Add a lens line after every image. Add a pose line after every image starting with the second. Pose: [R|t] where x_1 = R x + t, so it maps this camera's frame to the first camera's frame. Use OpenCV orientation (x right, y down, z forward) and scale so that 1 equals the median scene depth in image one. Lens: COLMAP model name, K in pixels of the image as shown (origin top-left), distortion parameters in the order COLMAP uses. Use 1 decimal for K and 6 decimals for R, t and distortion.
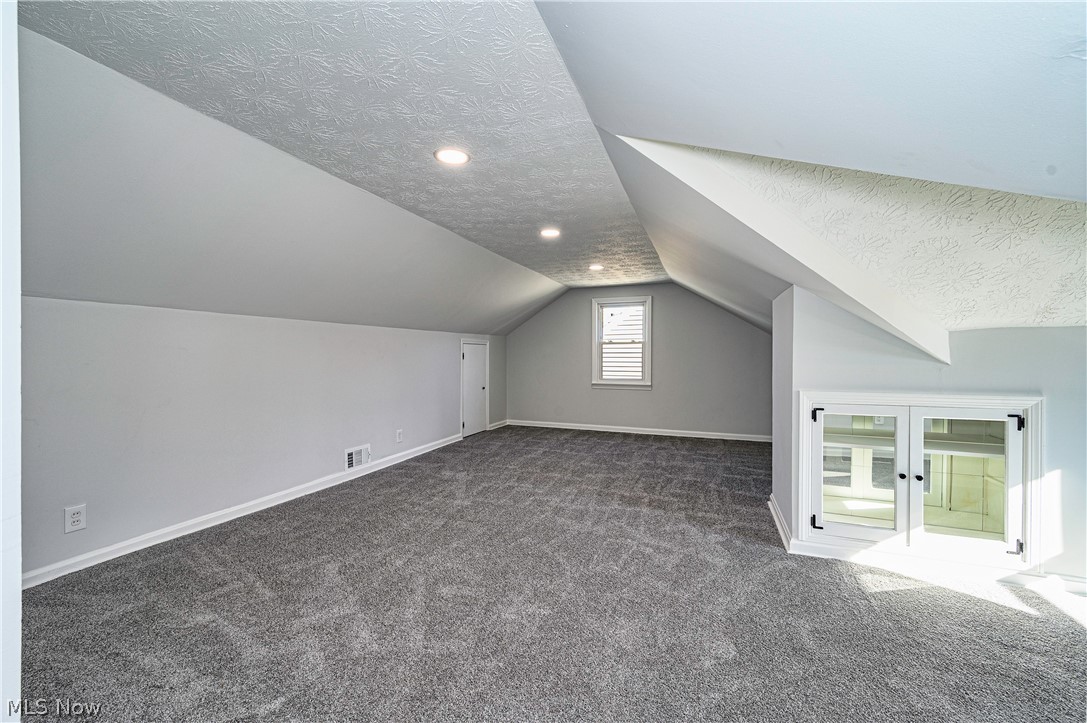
lens RADIAL K [[431.6, 0, 543.2], [0, 431.6, 360.0], [0, 0, 1]] dist [-0.000714, -0.000262]
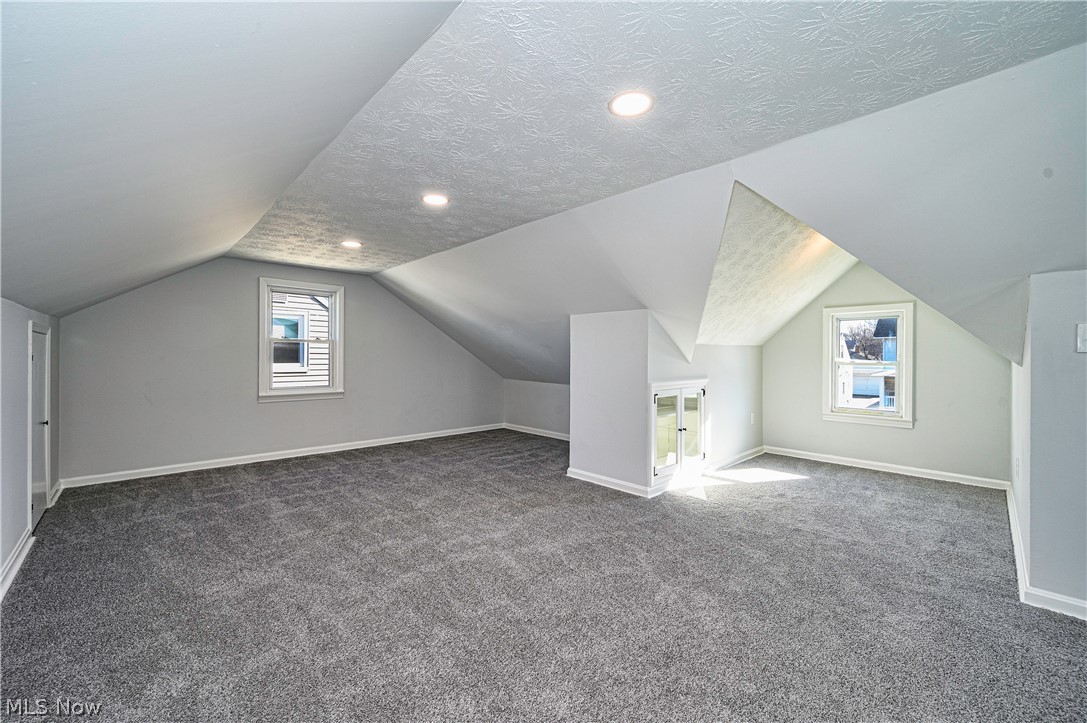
lens RADIAL K [[431.6, 0, 543.2], [0, 431.6, 360.0], [0, 0, 1]] dist [-0.000714, -0.000262]
pose [[0.427992, -0.006118, 0.903762, -0.574959], [0.005406, 0.999977, 0.004209, -0.009593], [-0.903767, 0.003084, 0.428015, 0.475022]]
